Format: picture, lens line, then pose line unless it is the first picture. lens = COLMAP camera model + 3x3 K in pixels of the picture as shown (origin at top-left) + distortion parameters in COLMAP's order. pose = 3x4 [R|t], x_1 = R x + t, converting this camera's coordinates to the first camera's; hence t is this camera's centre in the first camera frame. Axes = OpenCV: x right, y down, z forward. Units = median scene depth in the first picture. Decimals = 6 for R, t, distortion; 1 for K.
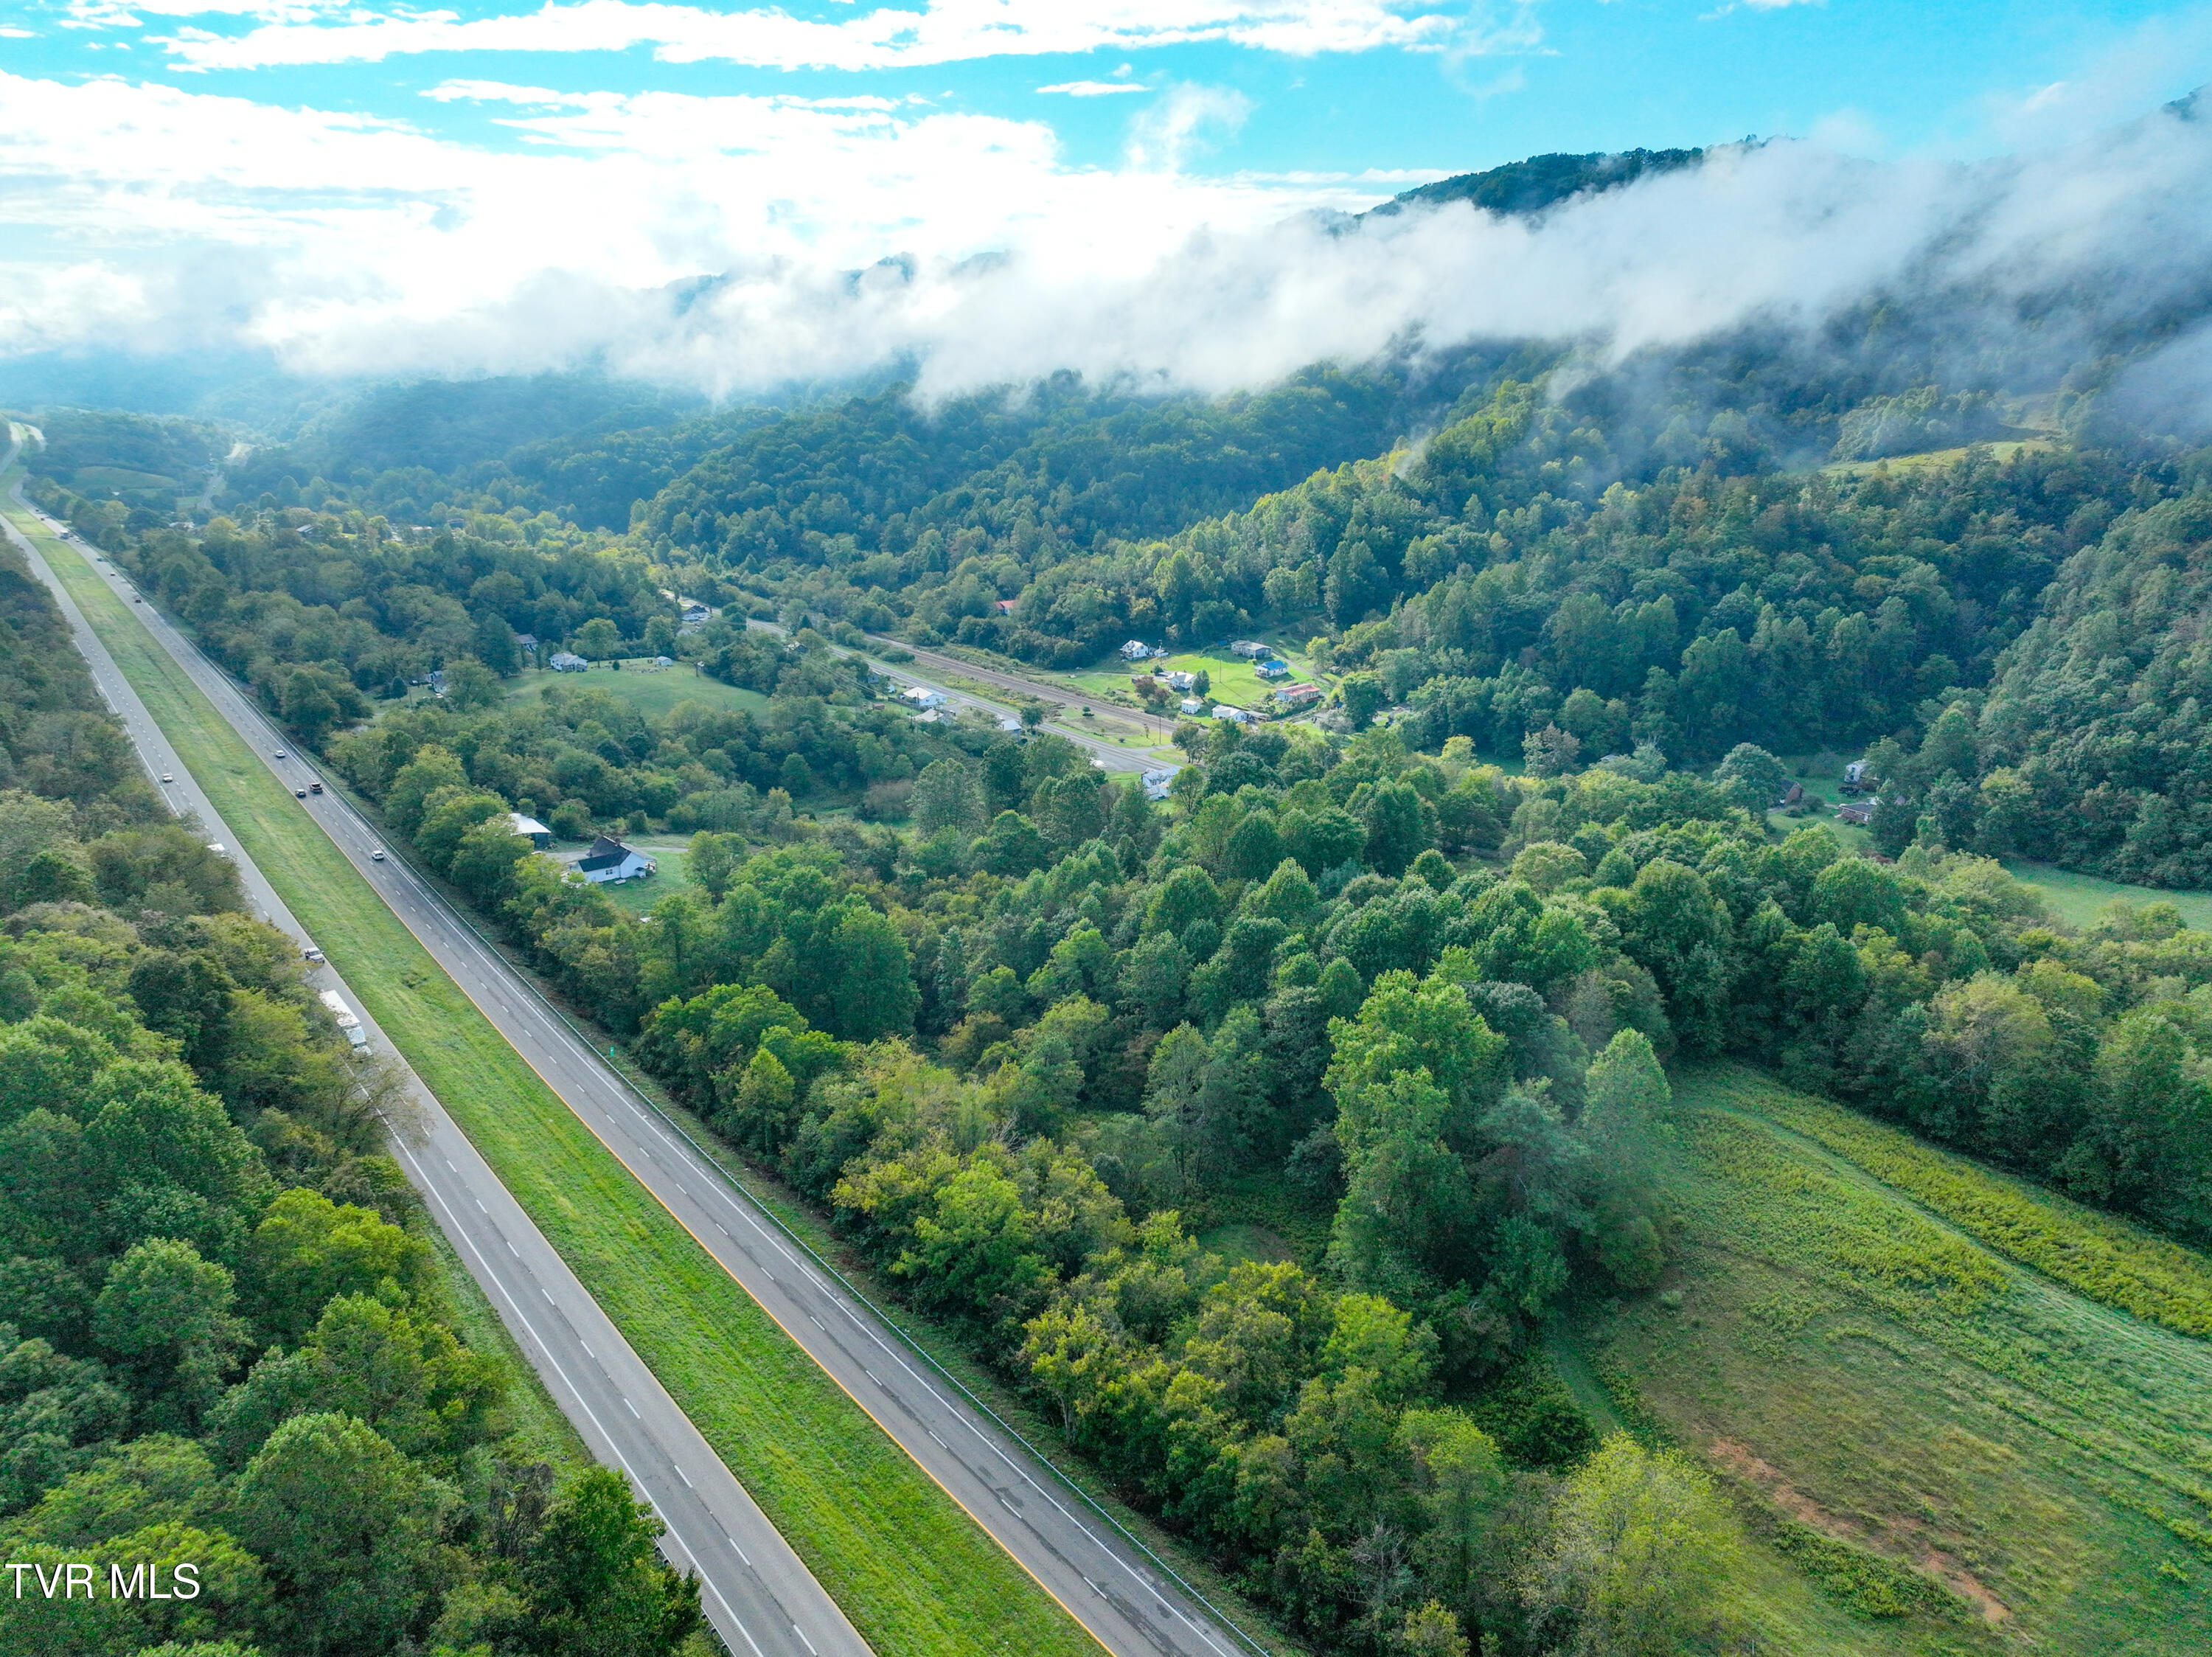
lens RADIAL K [[1564.1, 0, 1106.0], [0, 1564.1, 821.3], [0, 0, 1]] dist [0.021746, 0.003619]
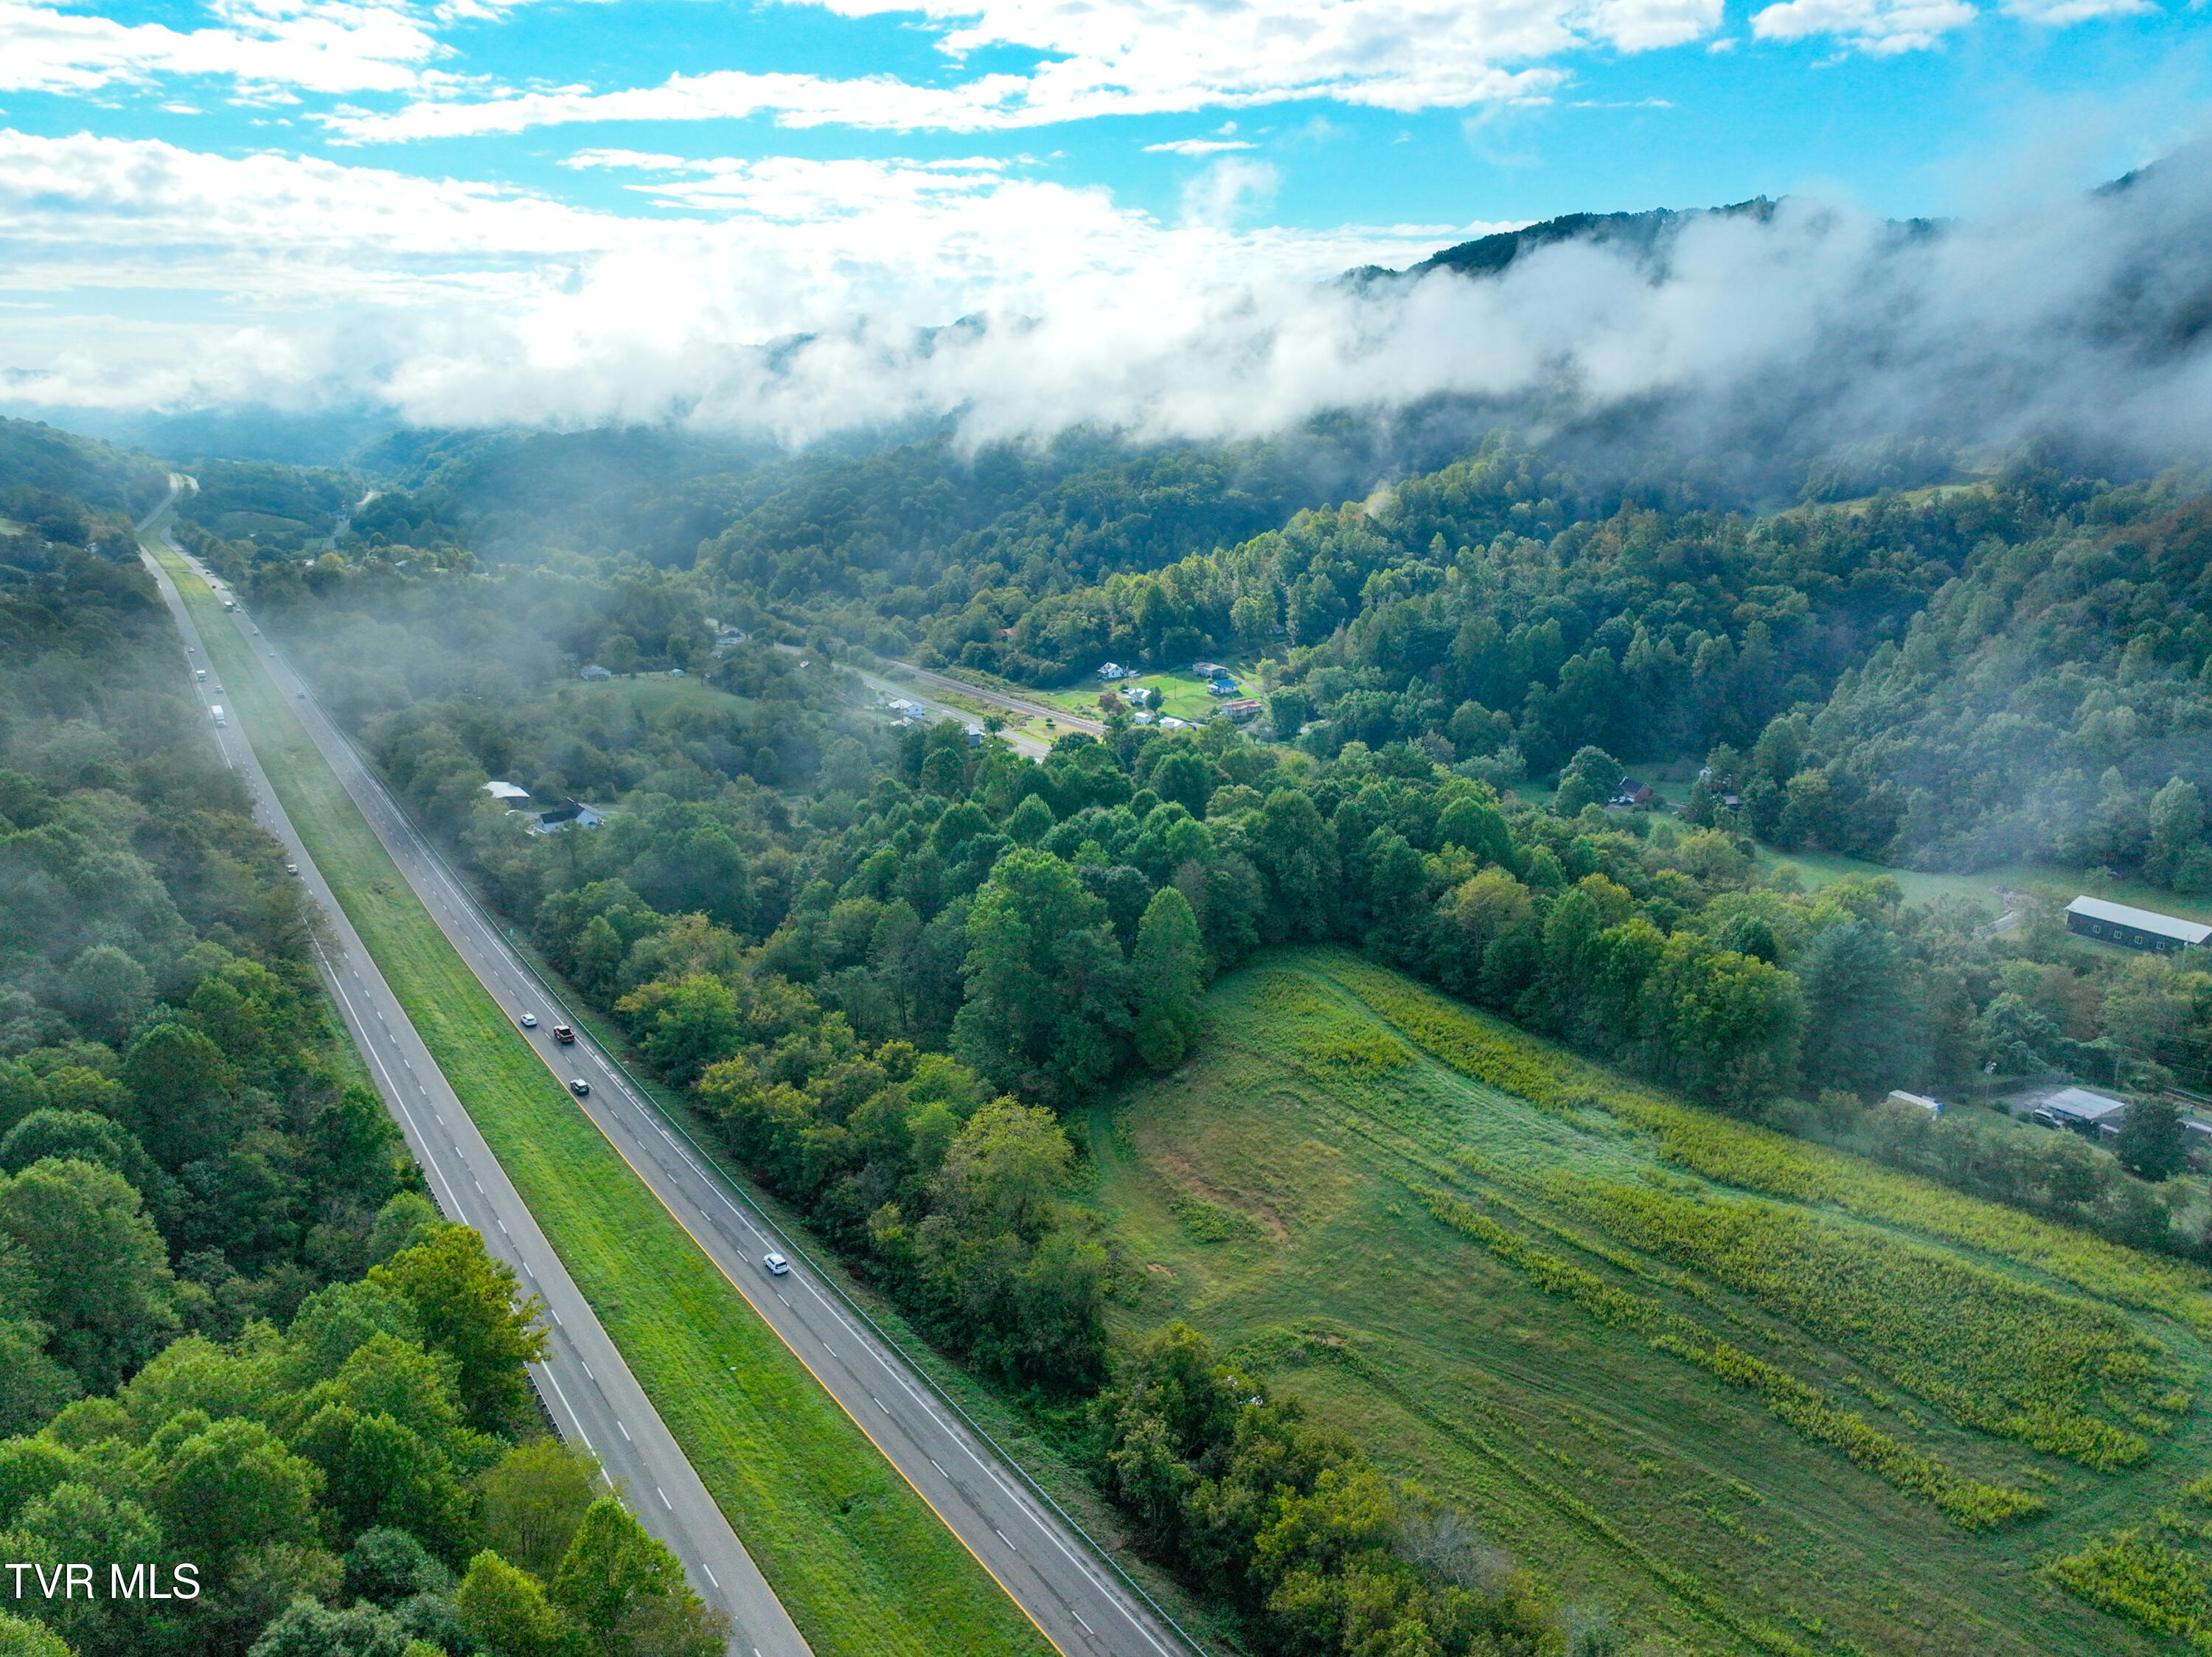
lens RADIAL K [[1582.5, 0, 1108.1], [0, 1582.5, 832.9], [0, 0, 1]] dist [0.010509, 0.023397]
pose [[0.997158, 0.016961, -0.073409, 0.099402], [-0.018867, 0.999501, -0.025346, 0.031617], [0.072943, 0.026659, 0.996980, -0.101624]]
